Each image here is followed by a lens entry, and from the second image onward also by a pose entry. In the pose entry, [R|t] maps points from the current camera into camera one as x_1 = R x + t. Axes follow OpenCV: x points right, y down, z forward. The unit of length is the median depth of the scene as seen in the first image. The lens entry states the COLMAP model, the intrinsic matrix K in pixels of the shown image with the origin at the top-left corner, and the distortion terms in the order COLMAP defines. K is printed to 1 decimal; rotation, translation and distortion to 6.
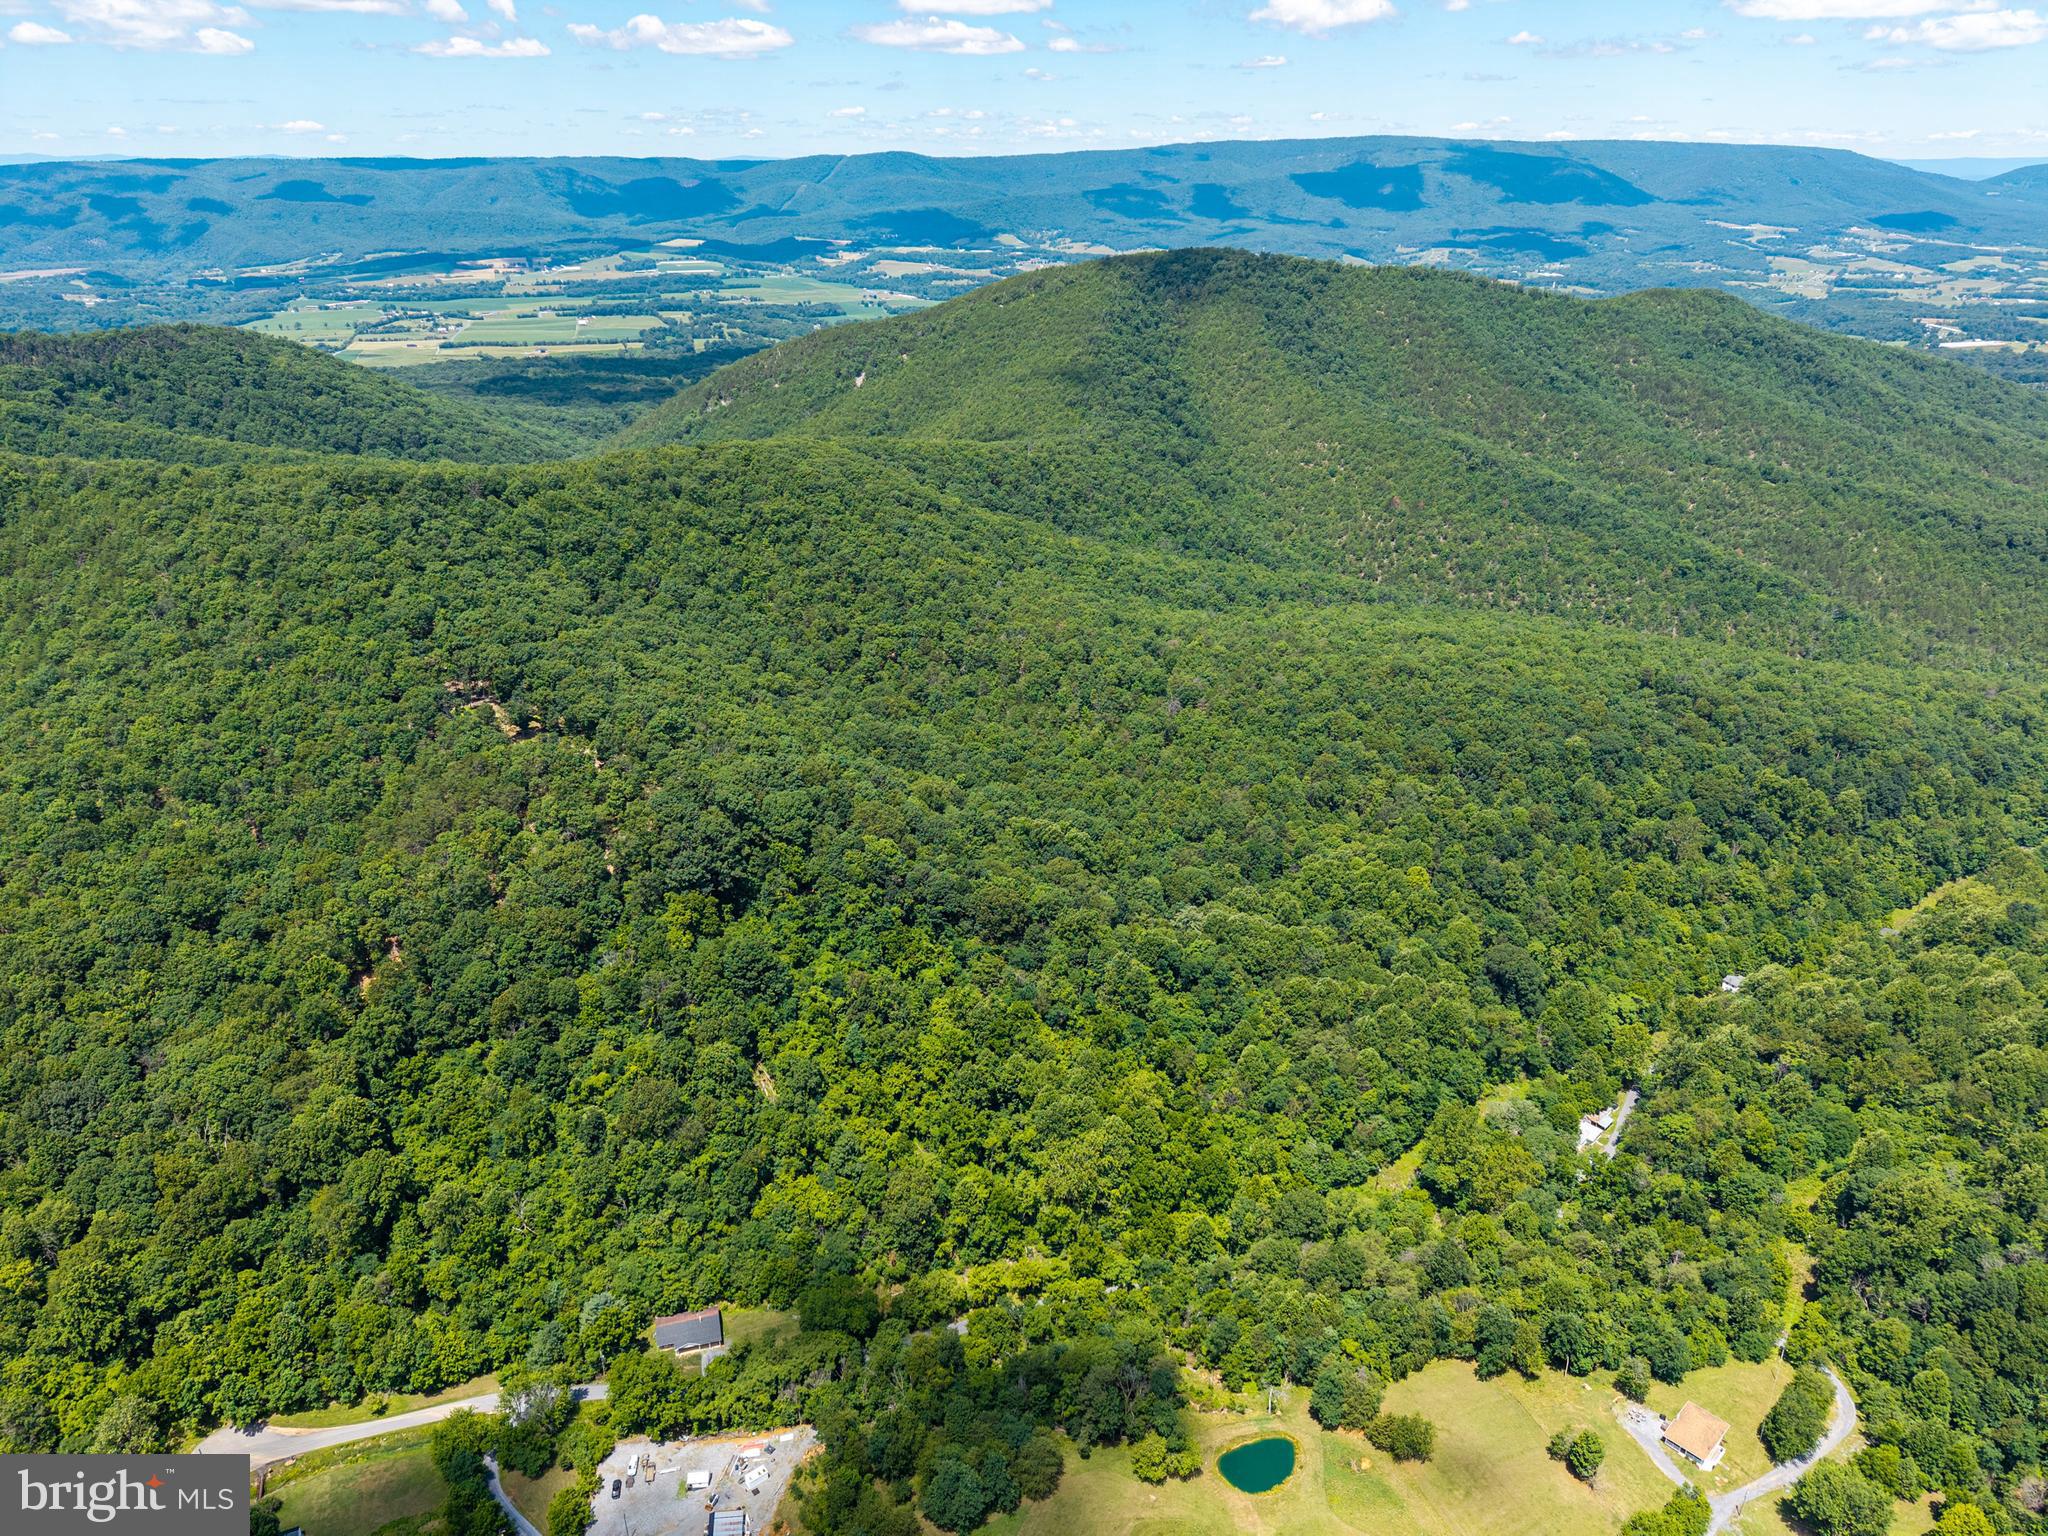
lens RADIAL K [[1391.5, 0, 1032.7], [0, 1391.5, 762.9], [0, 0, 1]] dist [0.006611, -0.005030]
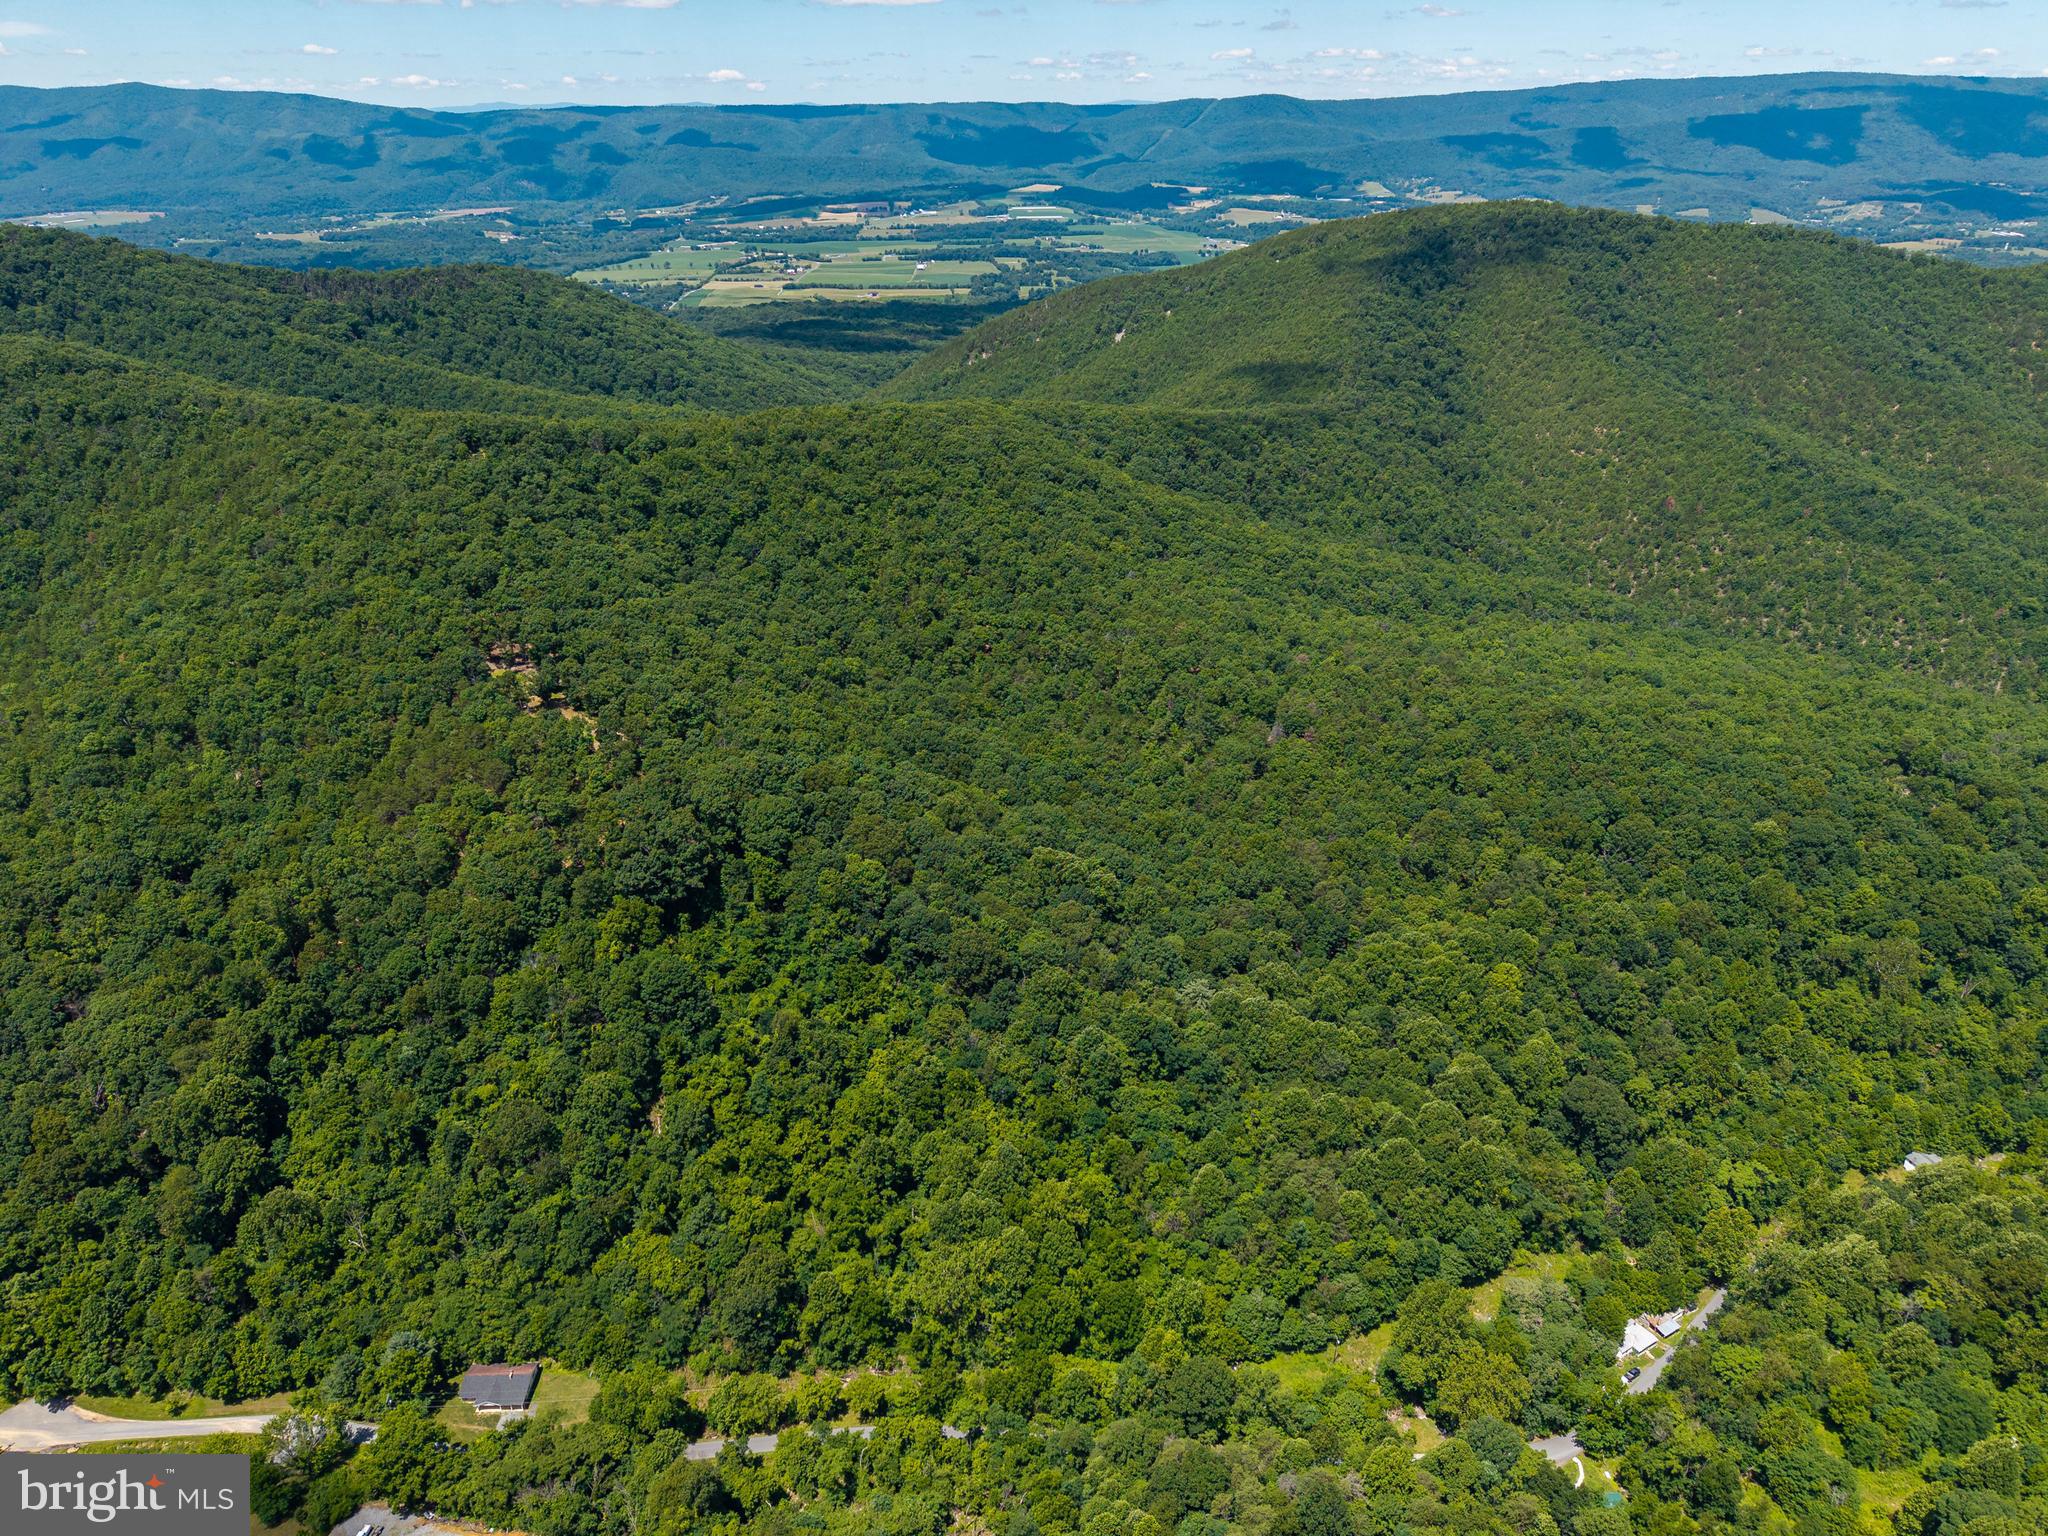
lens RADIAL K [[1391.5, 0, 1022.0], [0, 1391.5, 762.3], [0, 0, 1]] dist [0.006611, -0.005030]
pose [[0.967168, 0.104178, -0.231802, 0.100887], [-0.096485, 0.994347, 0.044314, -0.030665], [0.235109, -0.020494, 0.971753, 0.072477]]
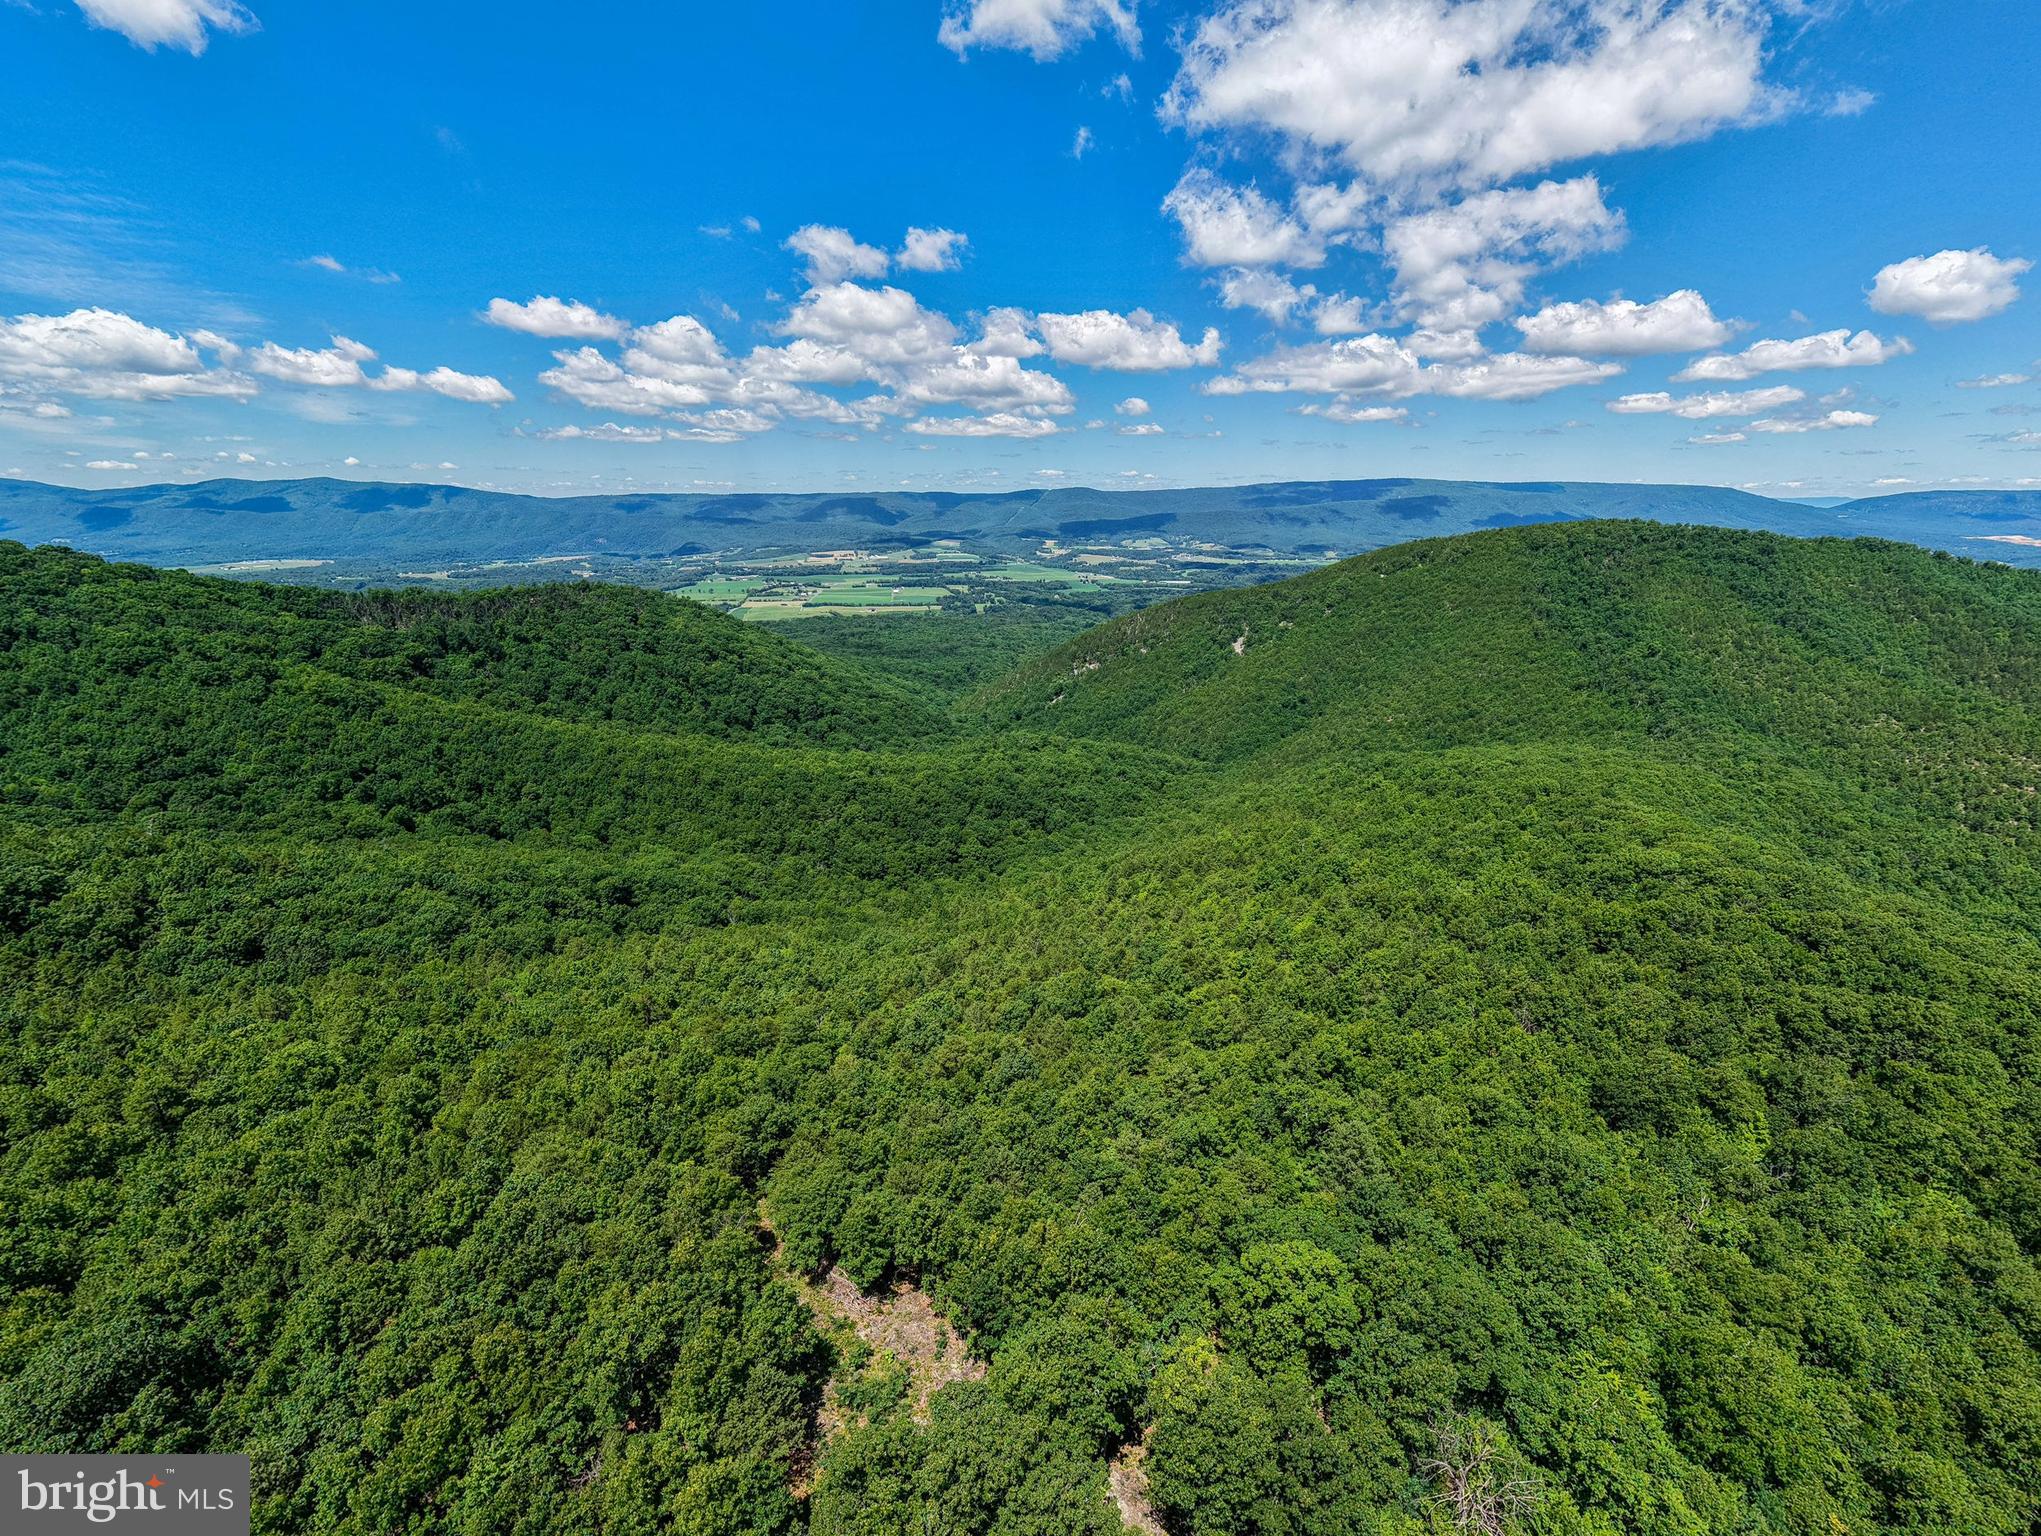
lens RADIAL K [[861.0, 0, 1028.6], [0, 861.0, 783.0], [0, 0, 1]] dist [-0.002653, 0.001309]
pose [[0.992374, 0.038345, -0.117144, -0.309053], [-0.048857, 0.994902, -0.088225, -0.186429], [0.113164, 0.093275, 0.989188, 0.613188]]
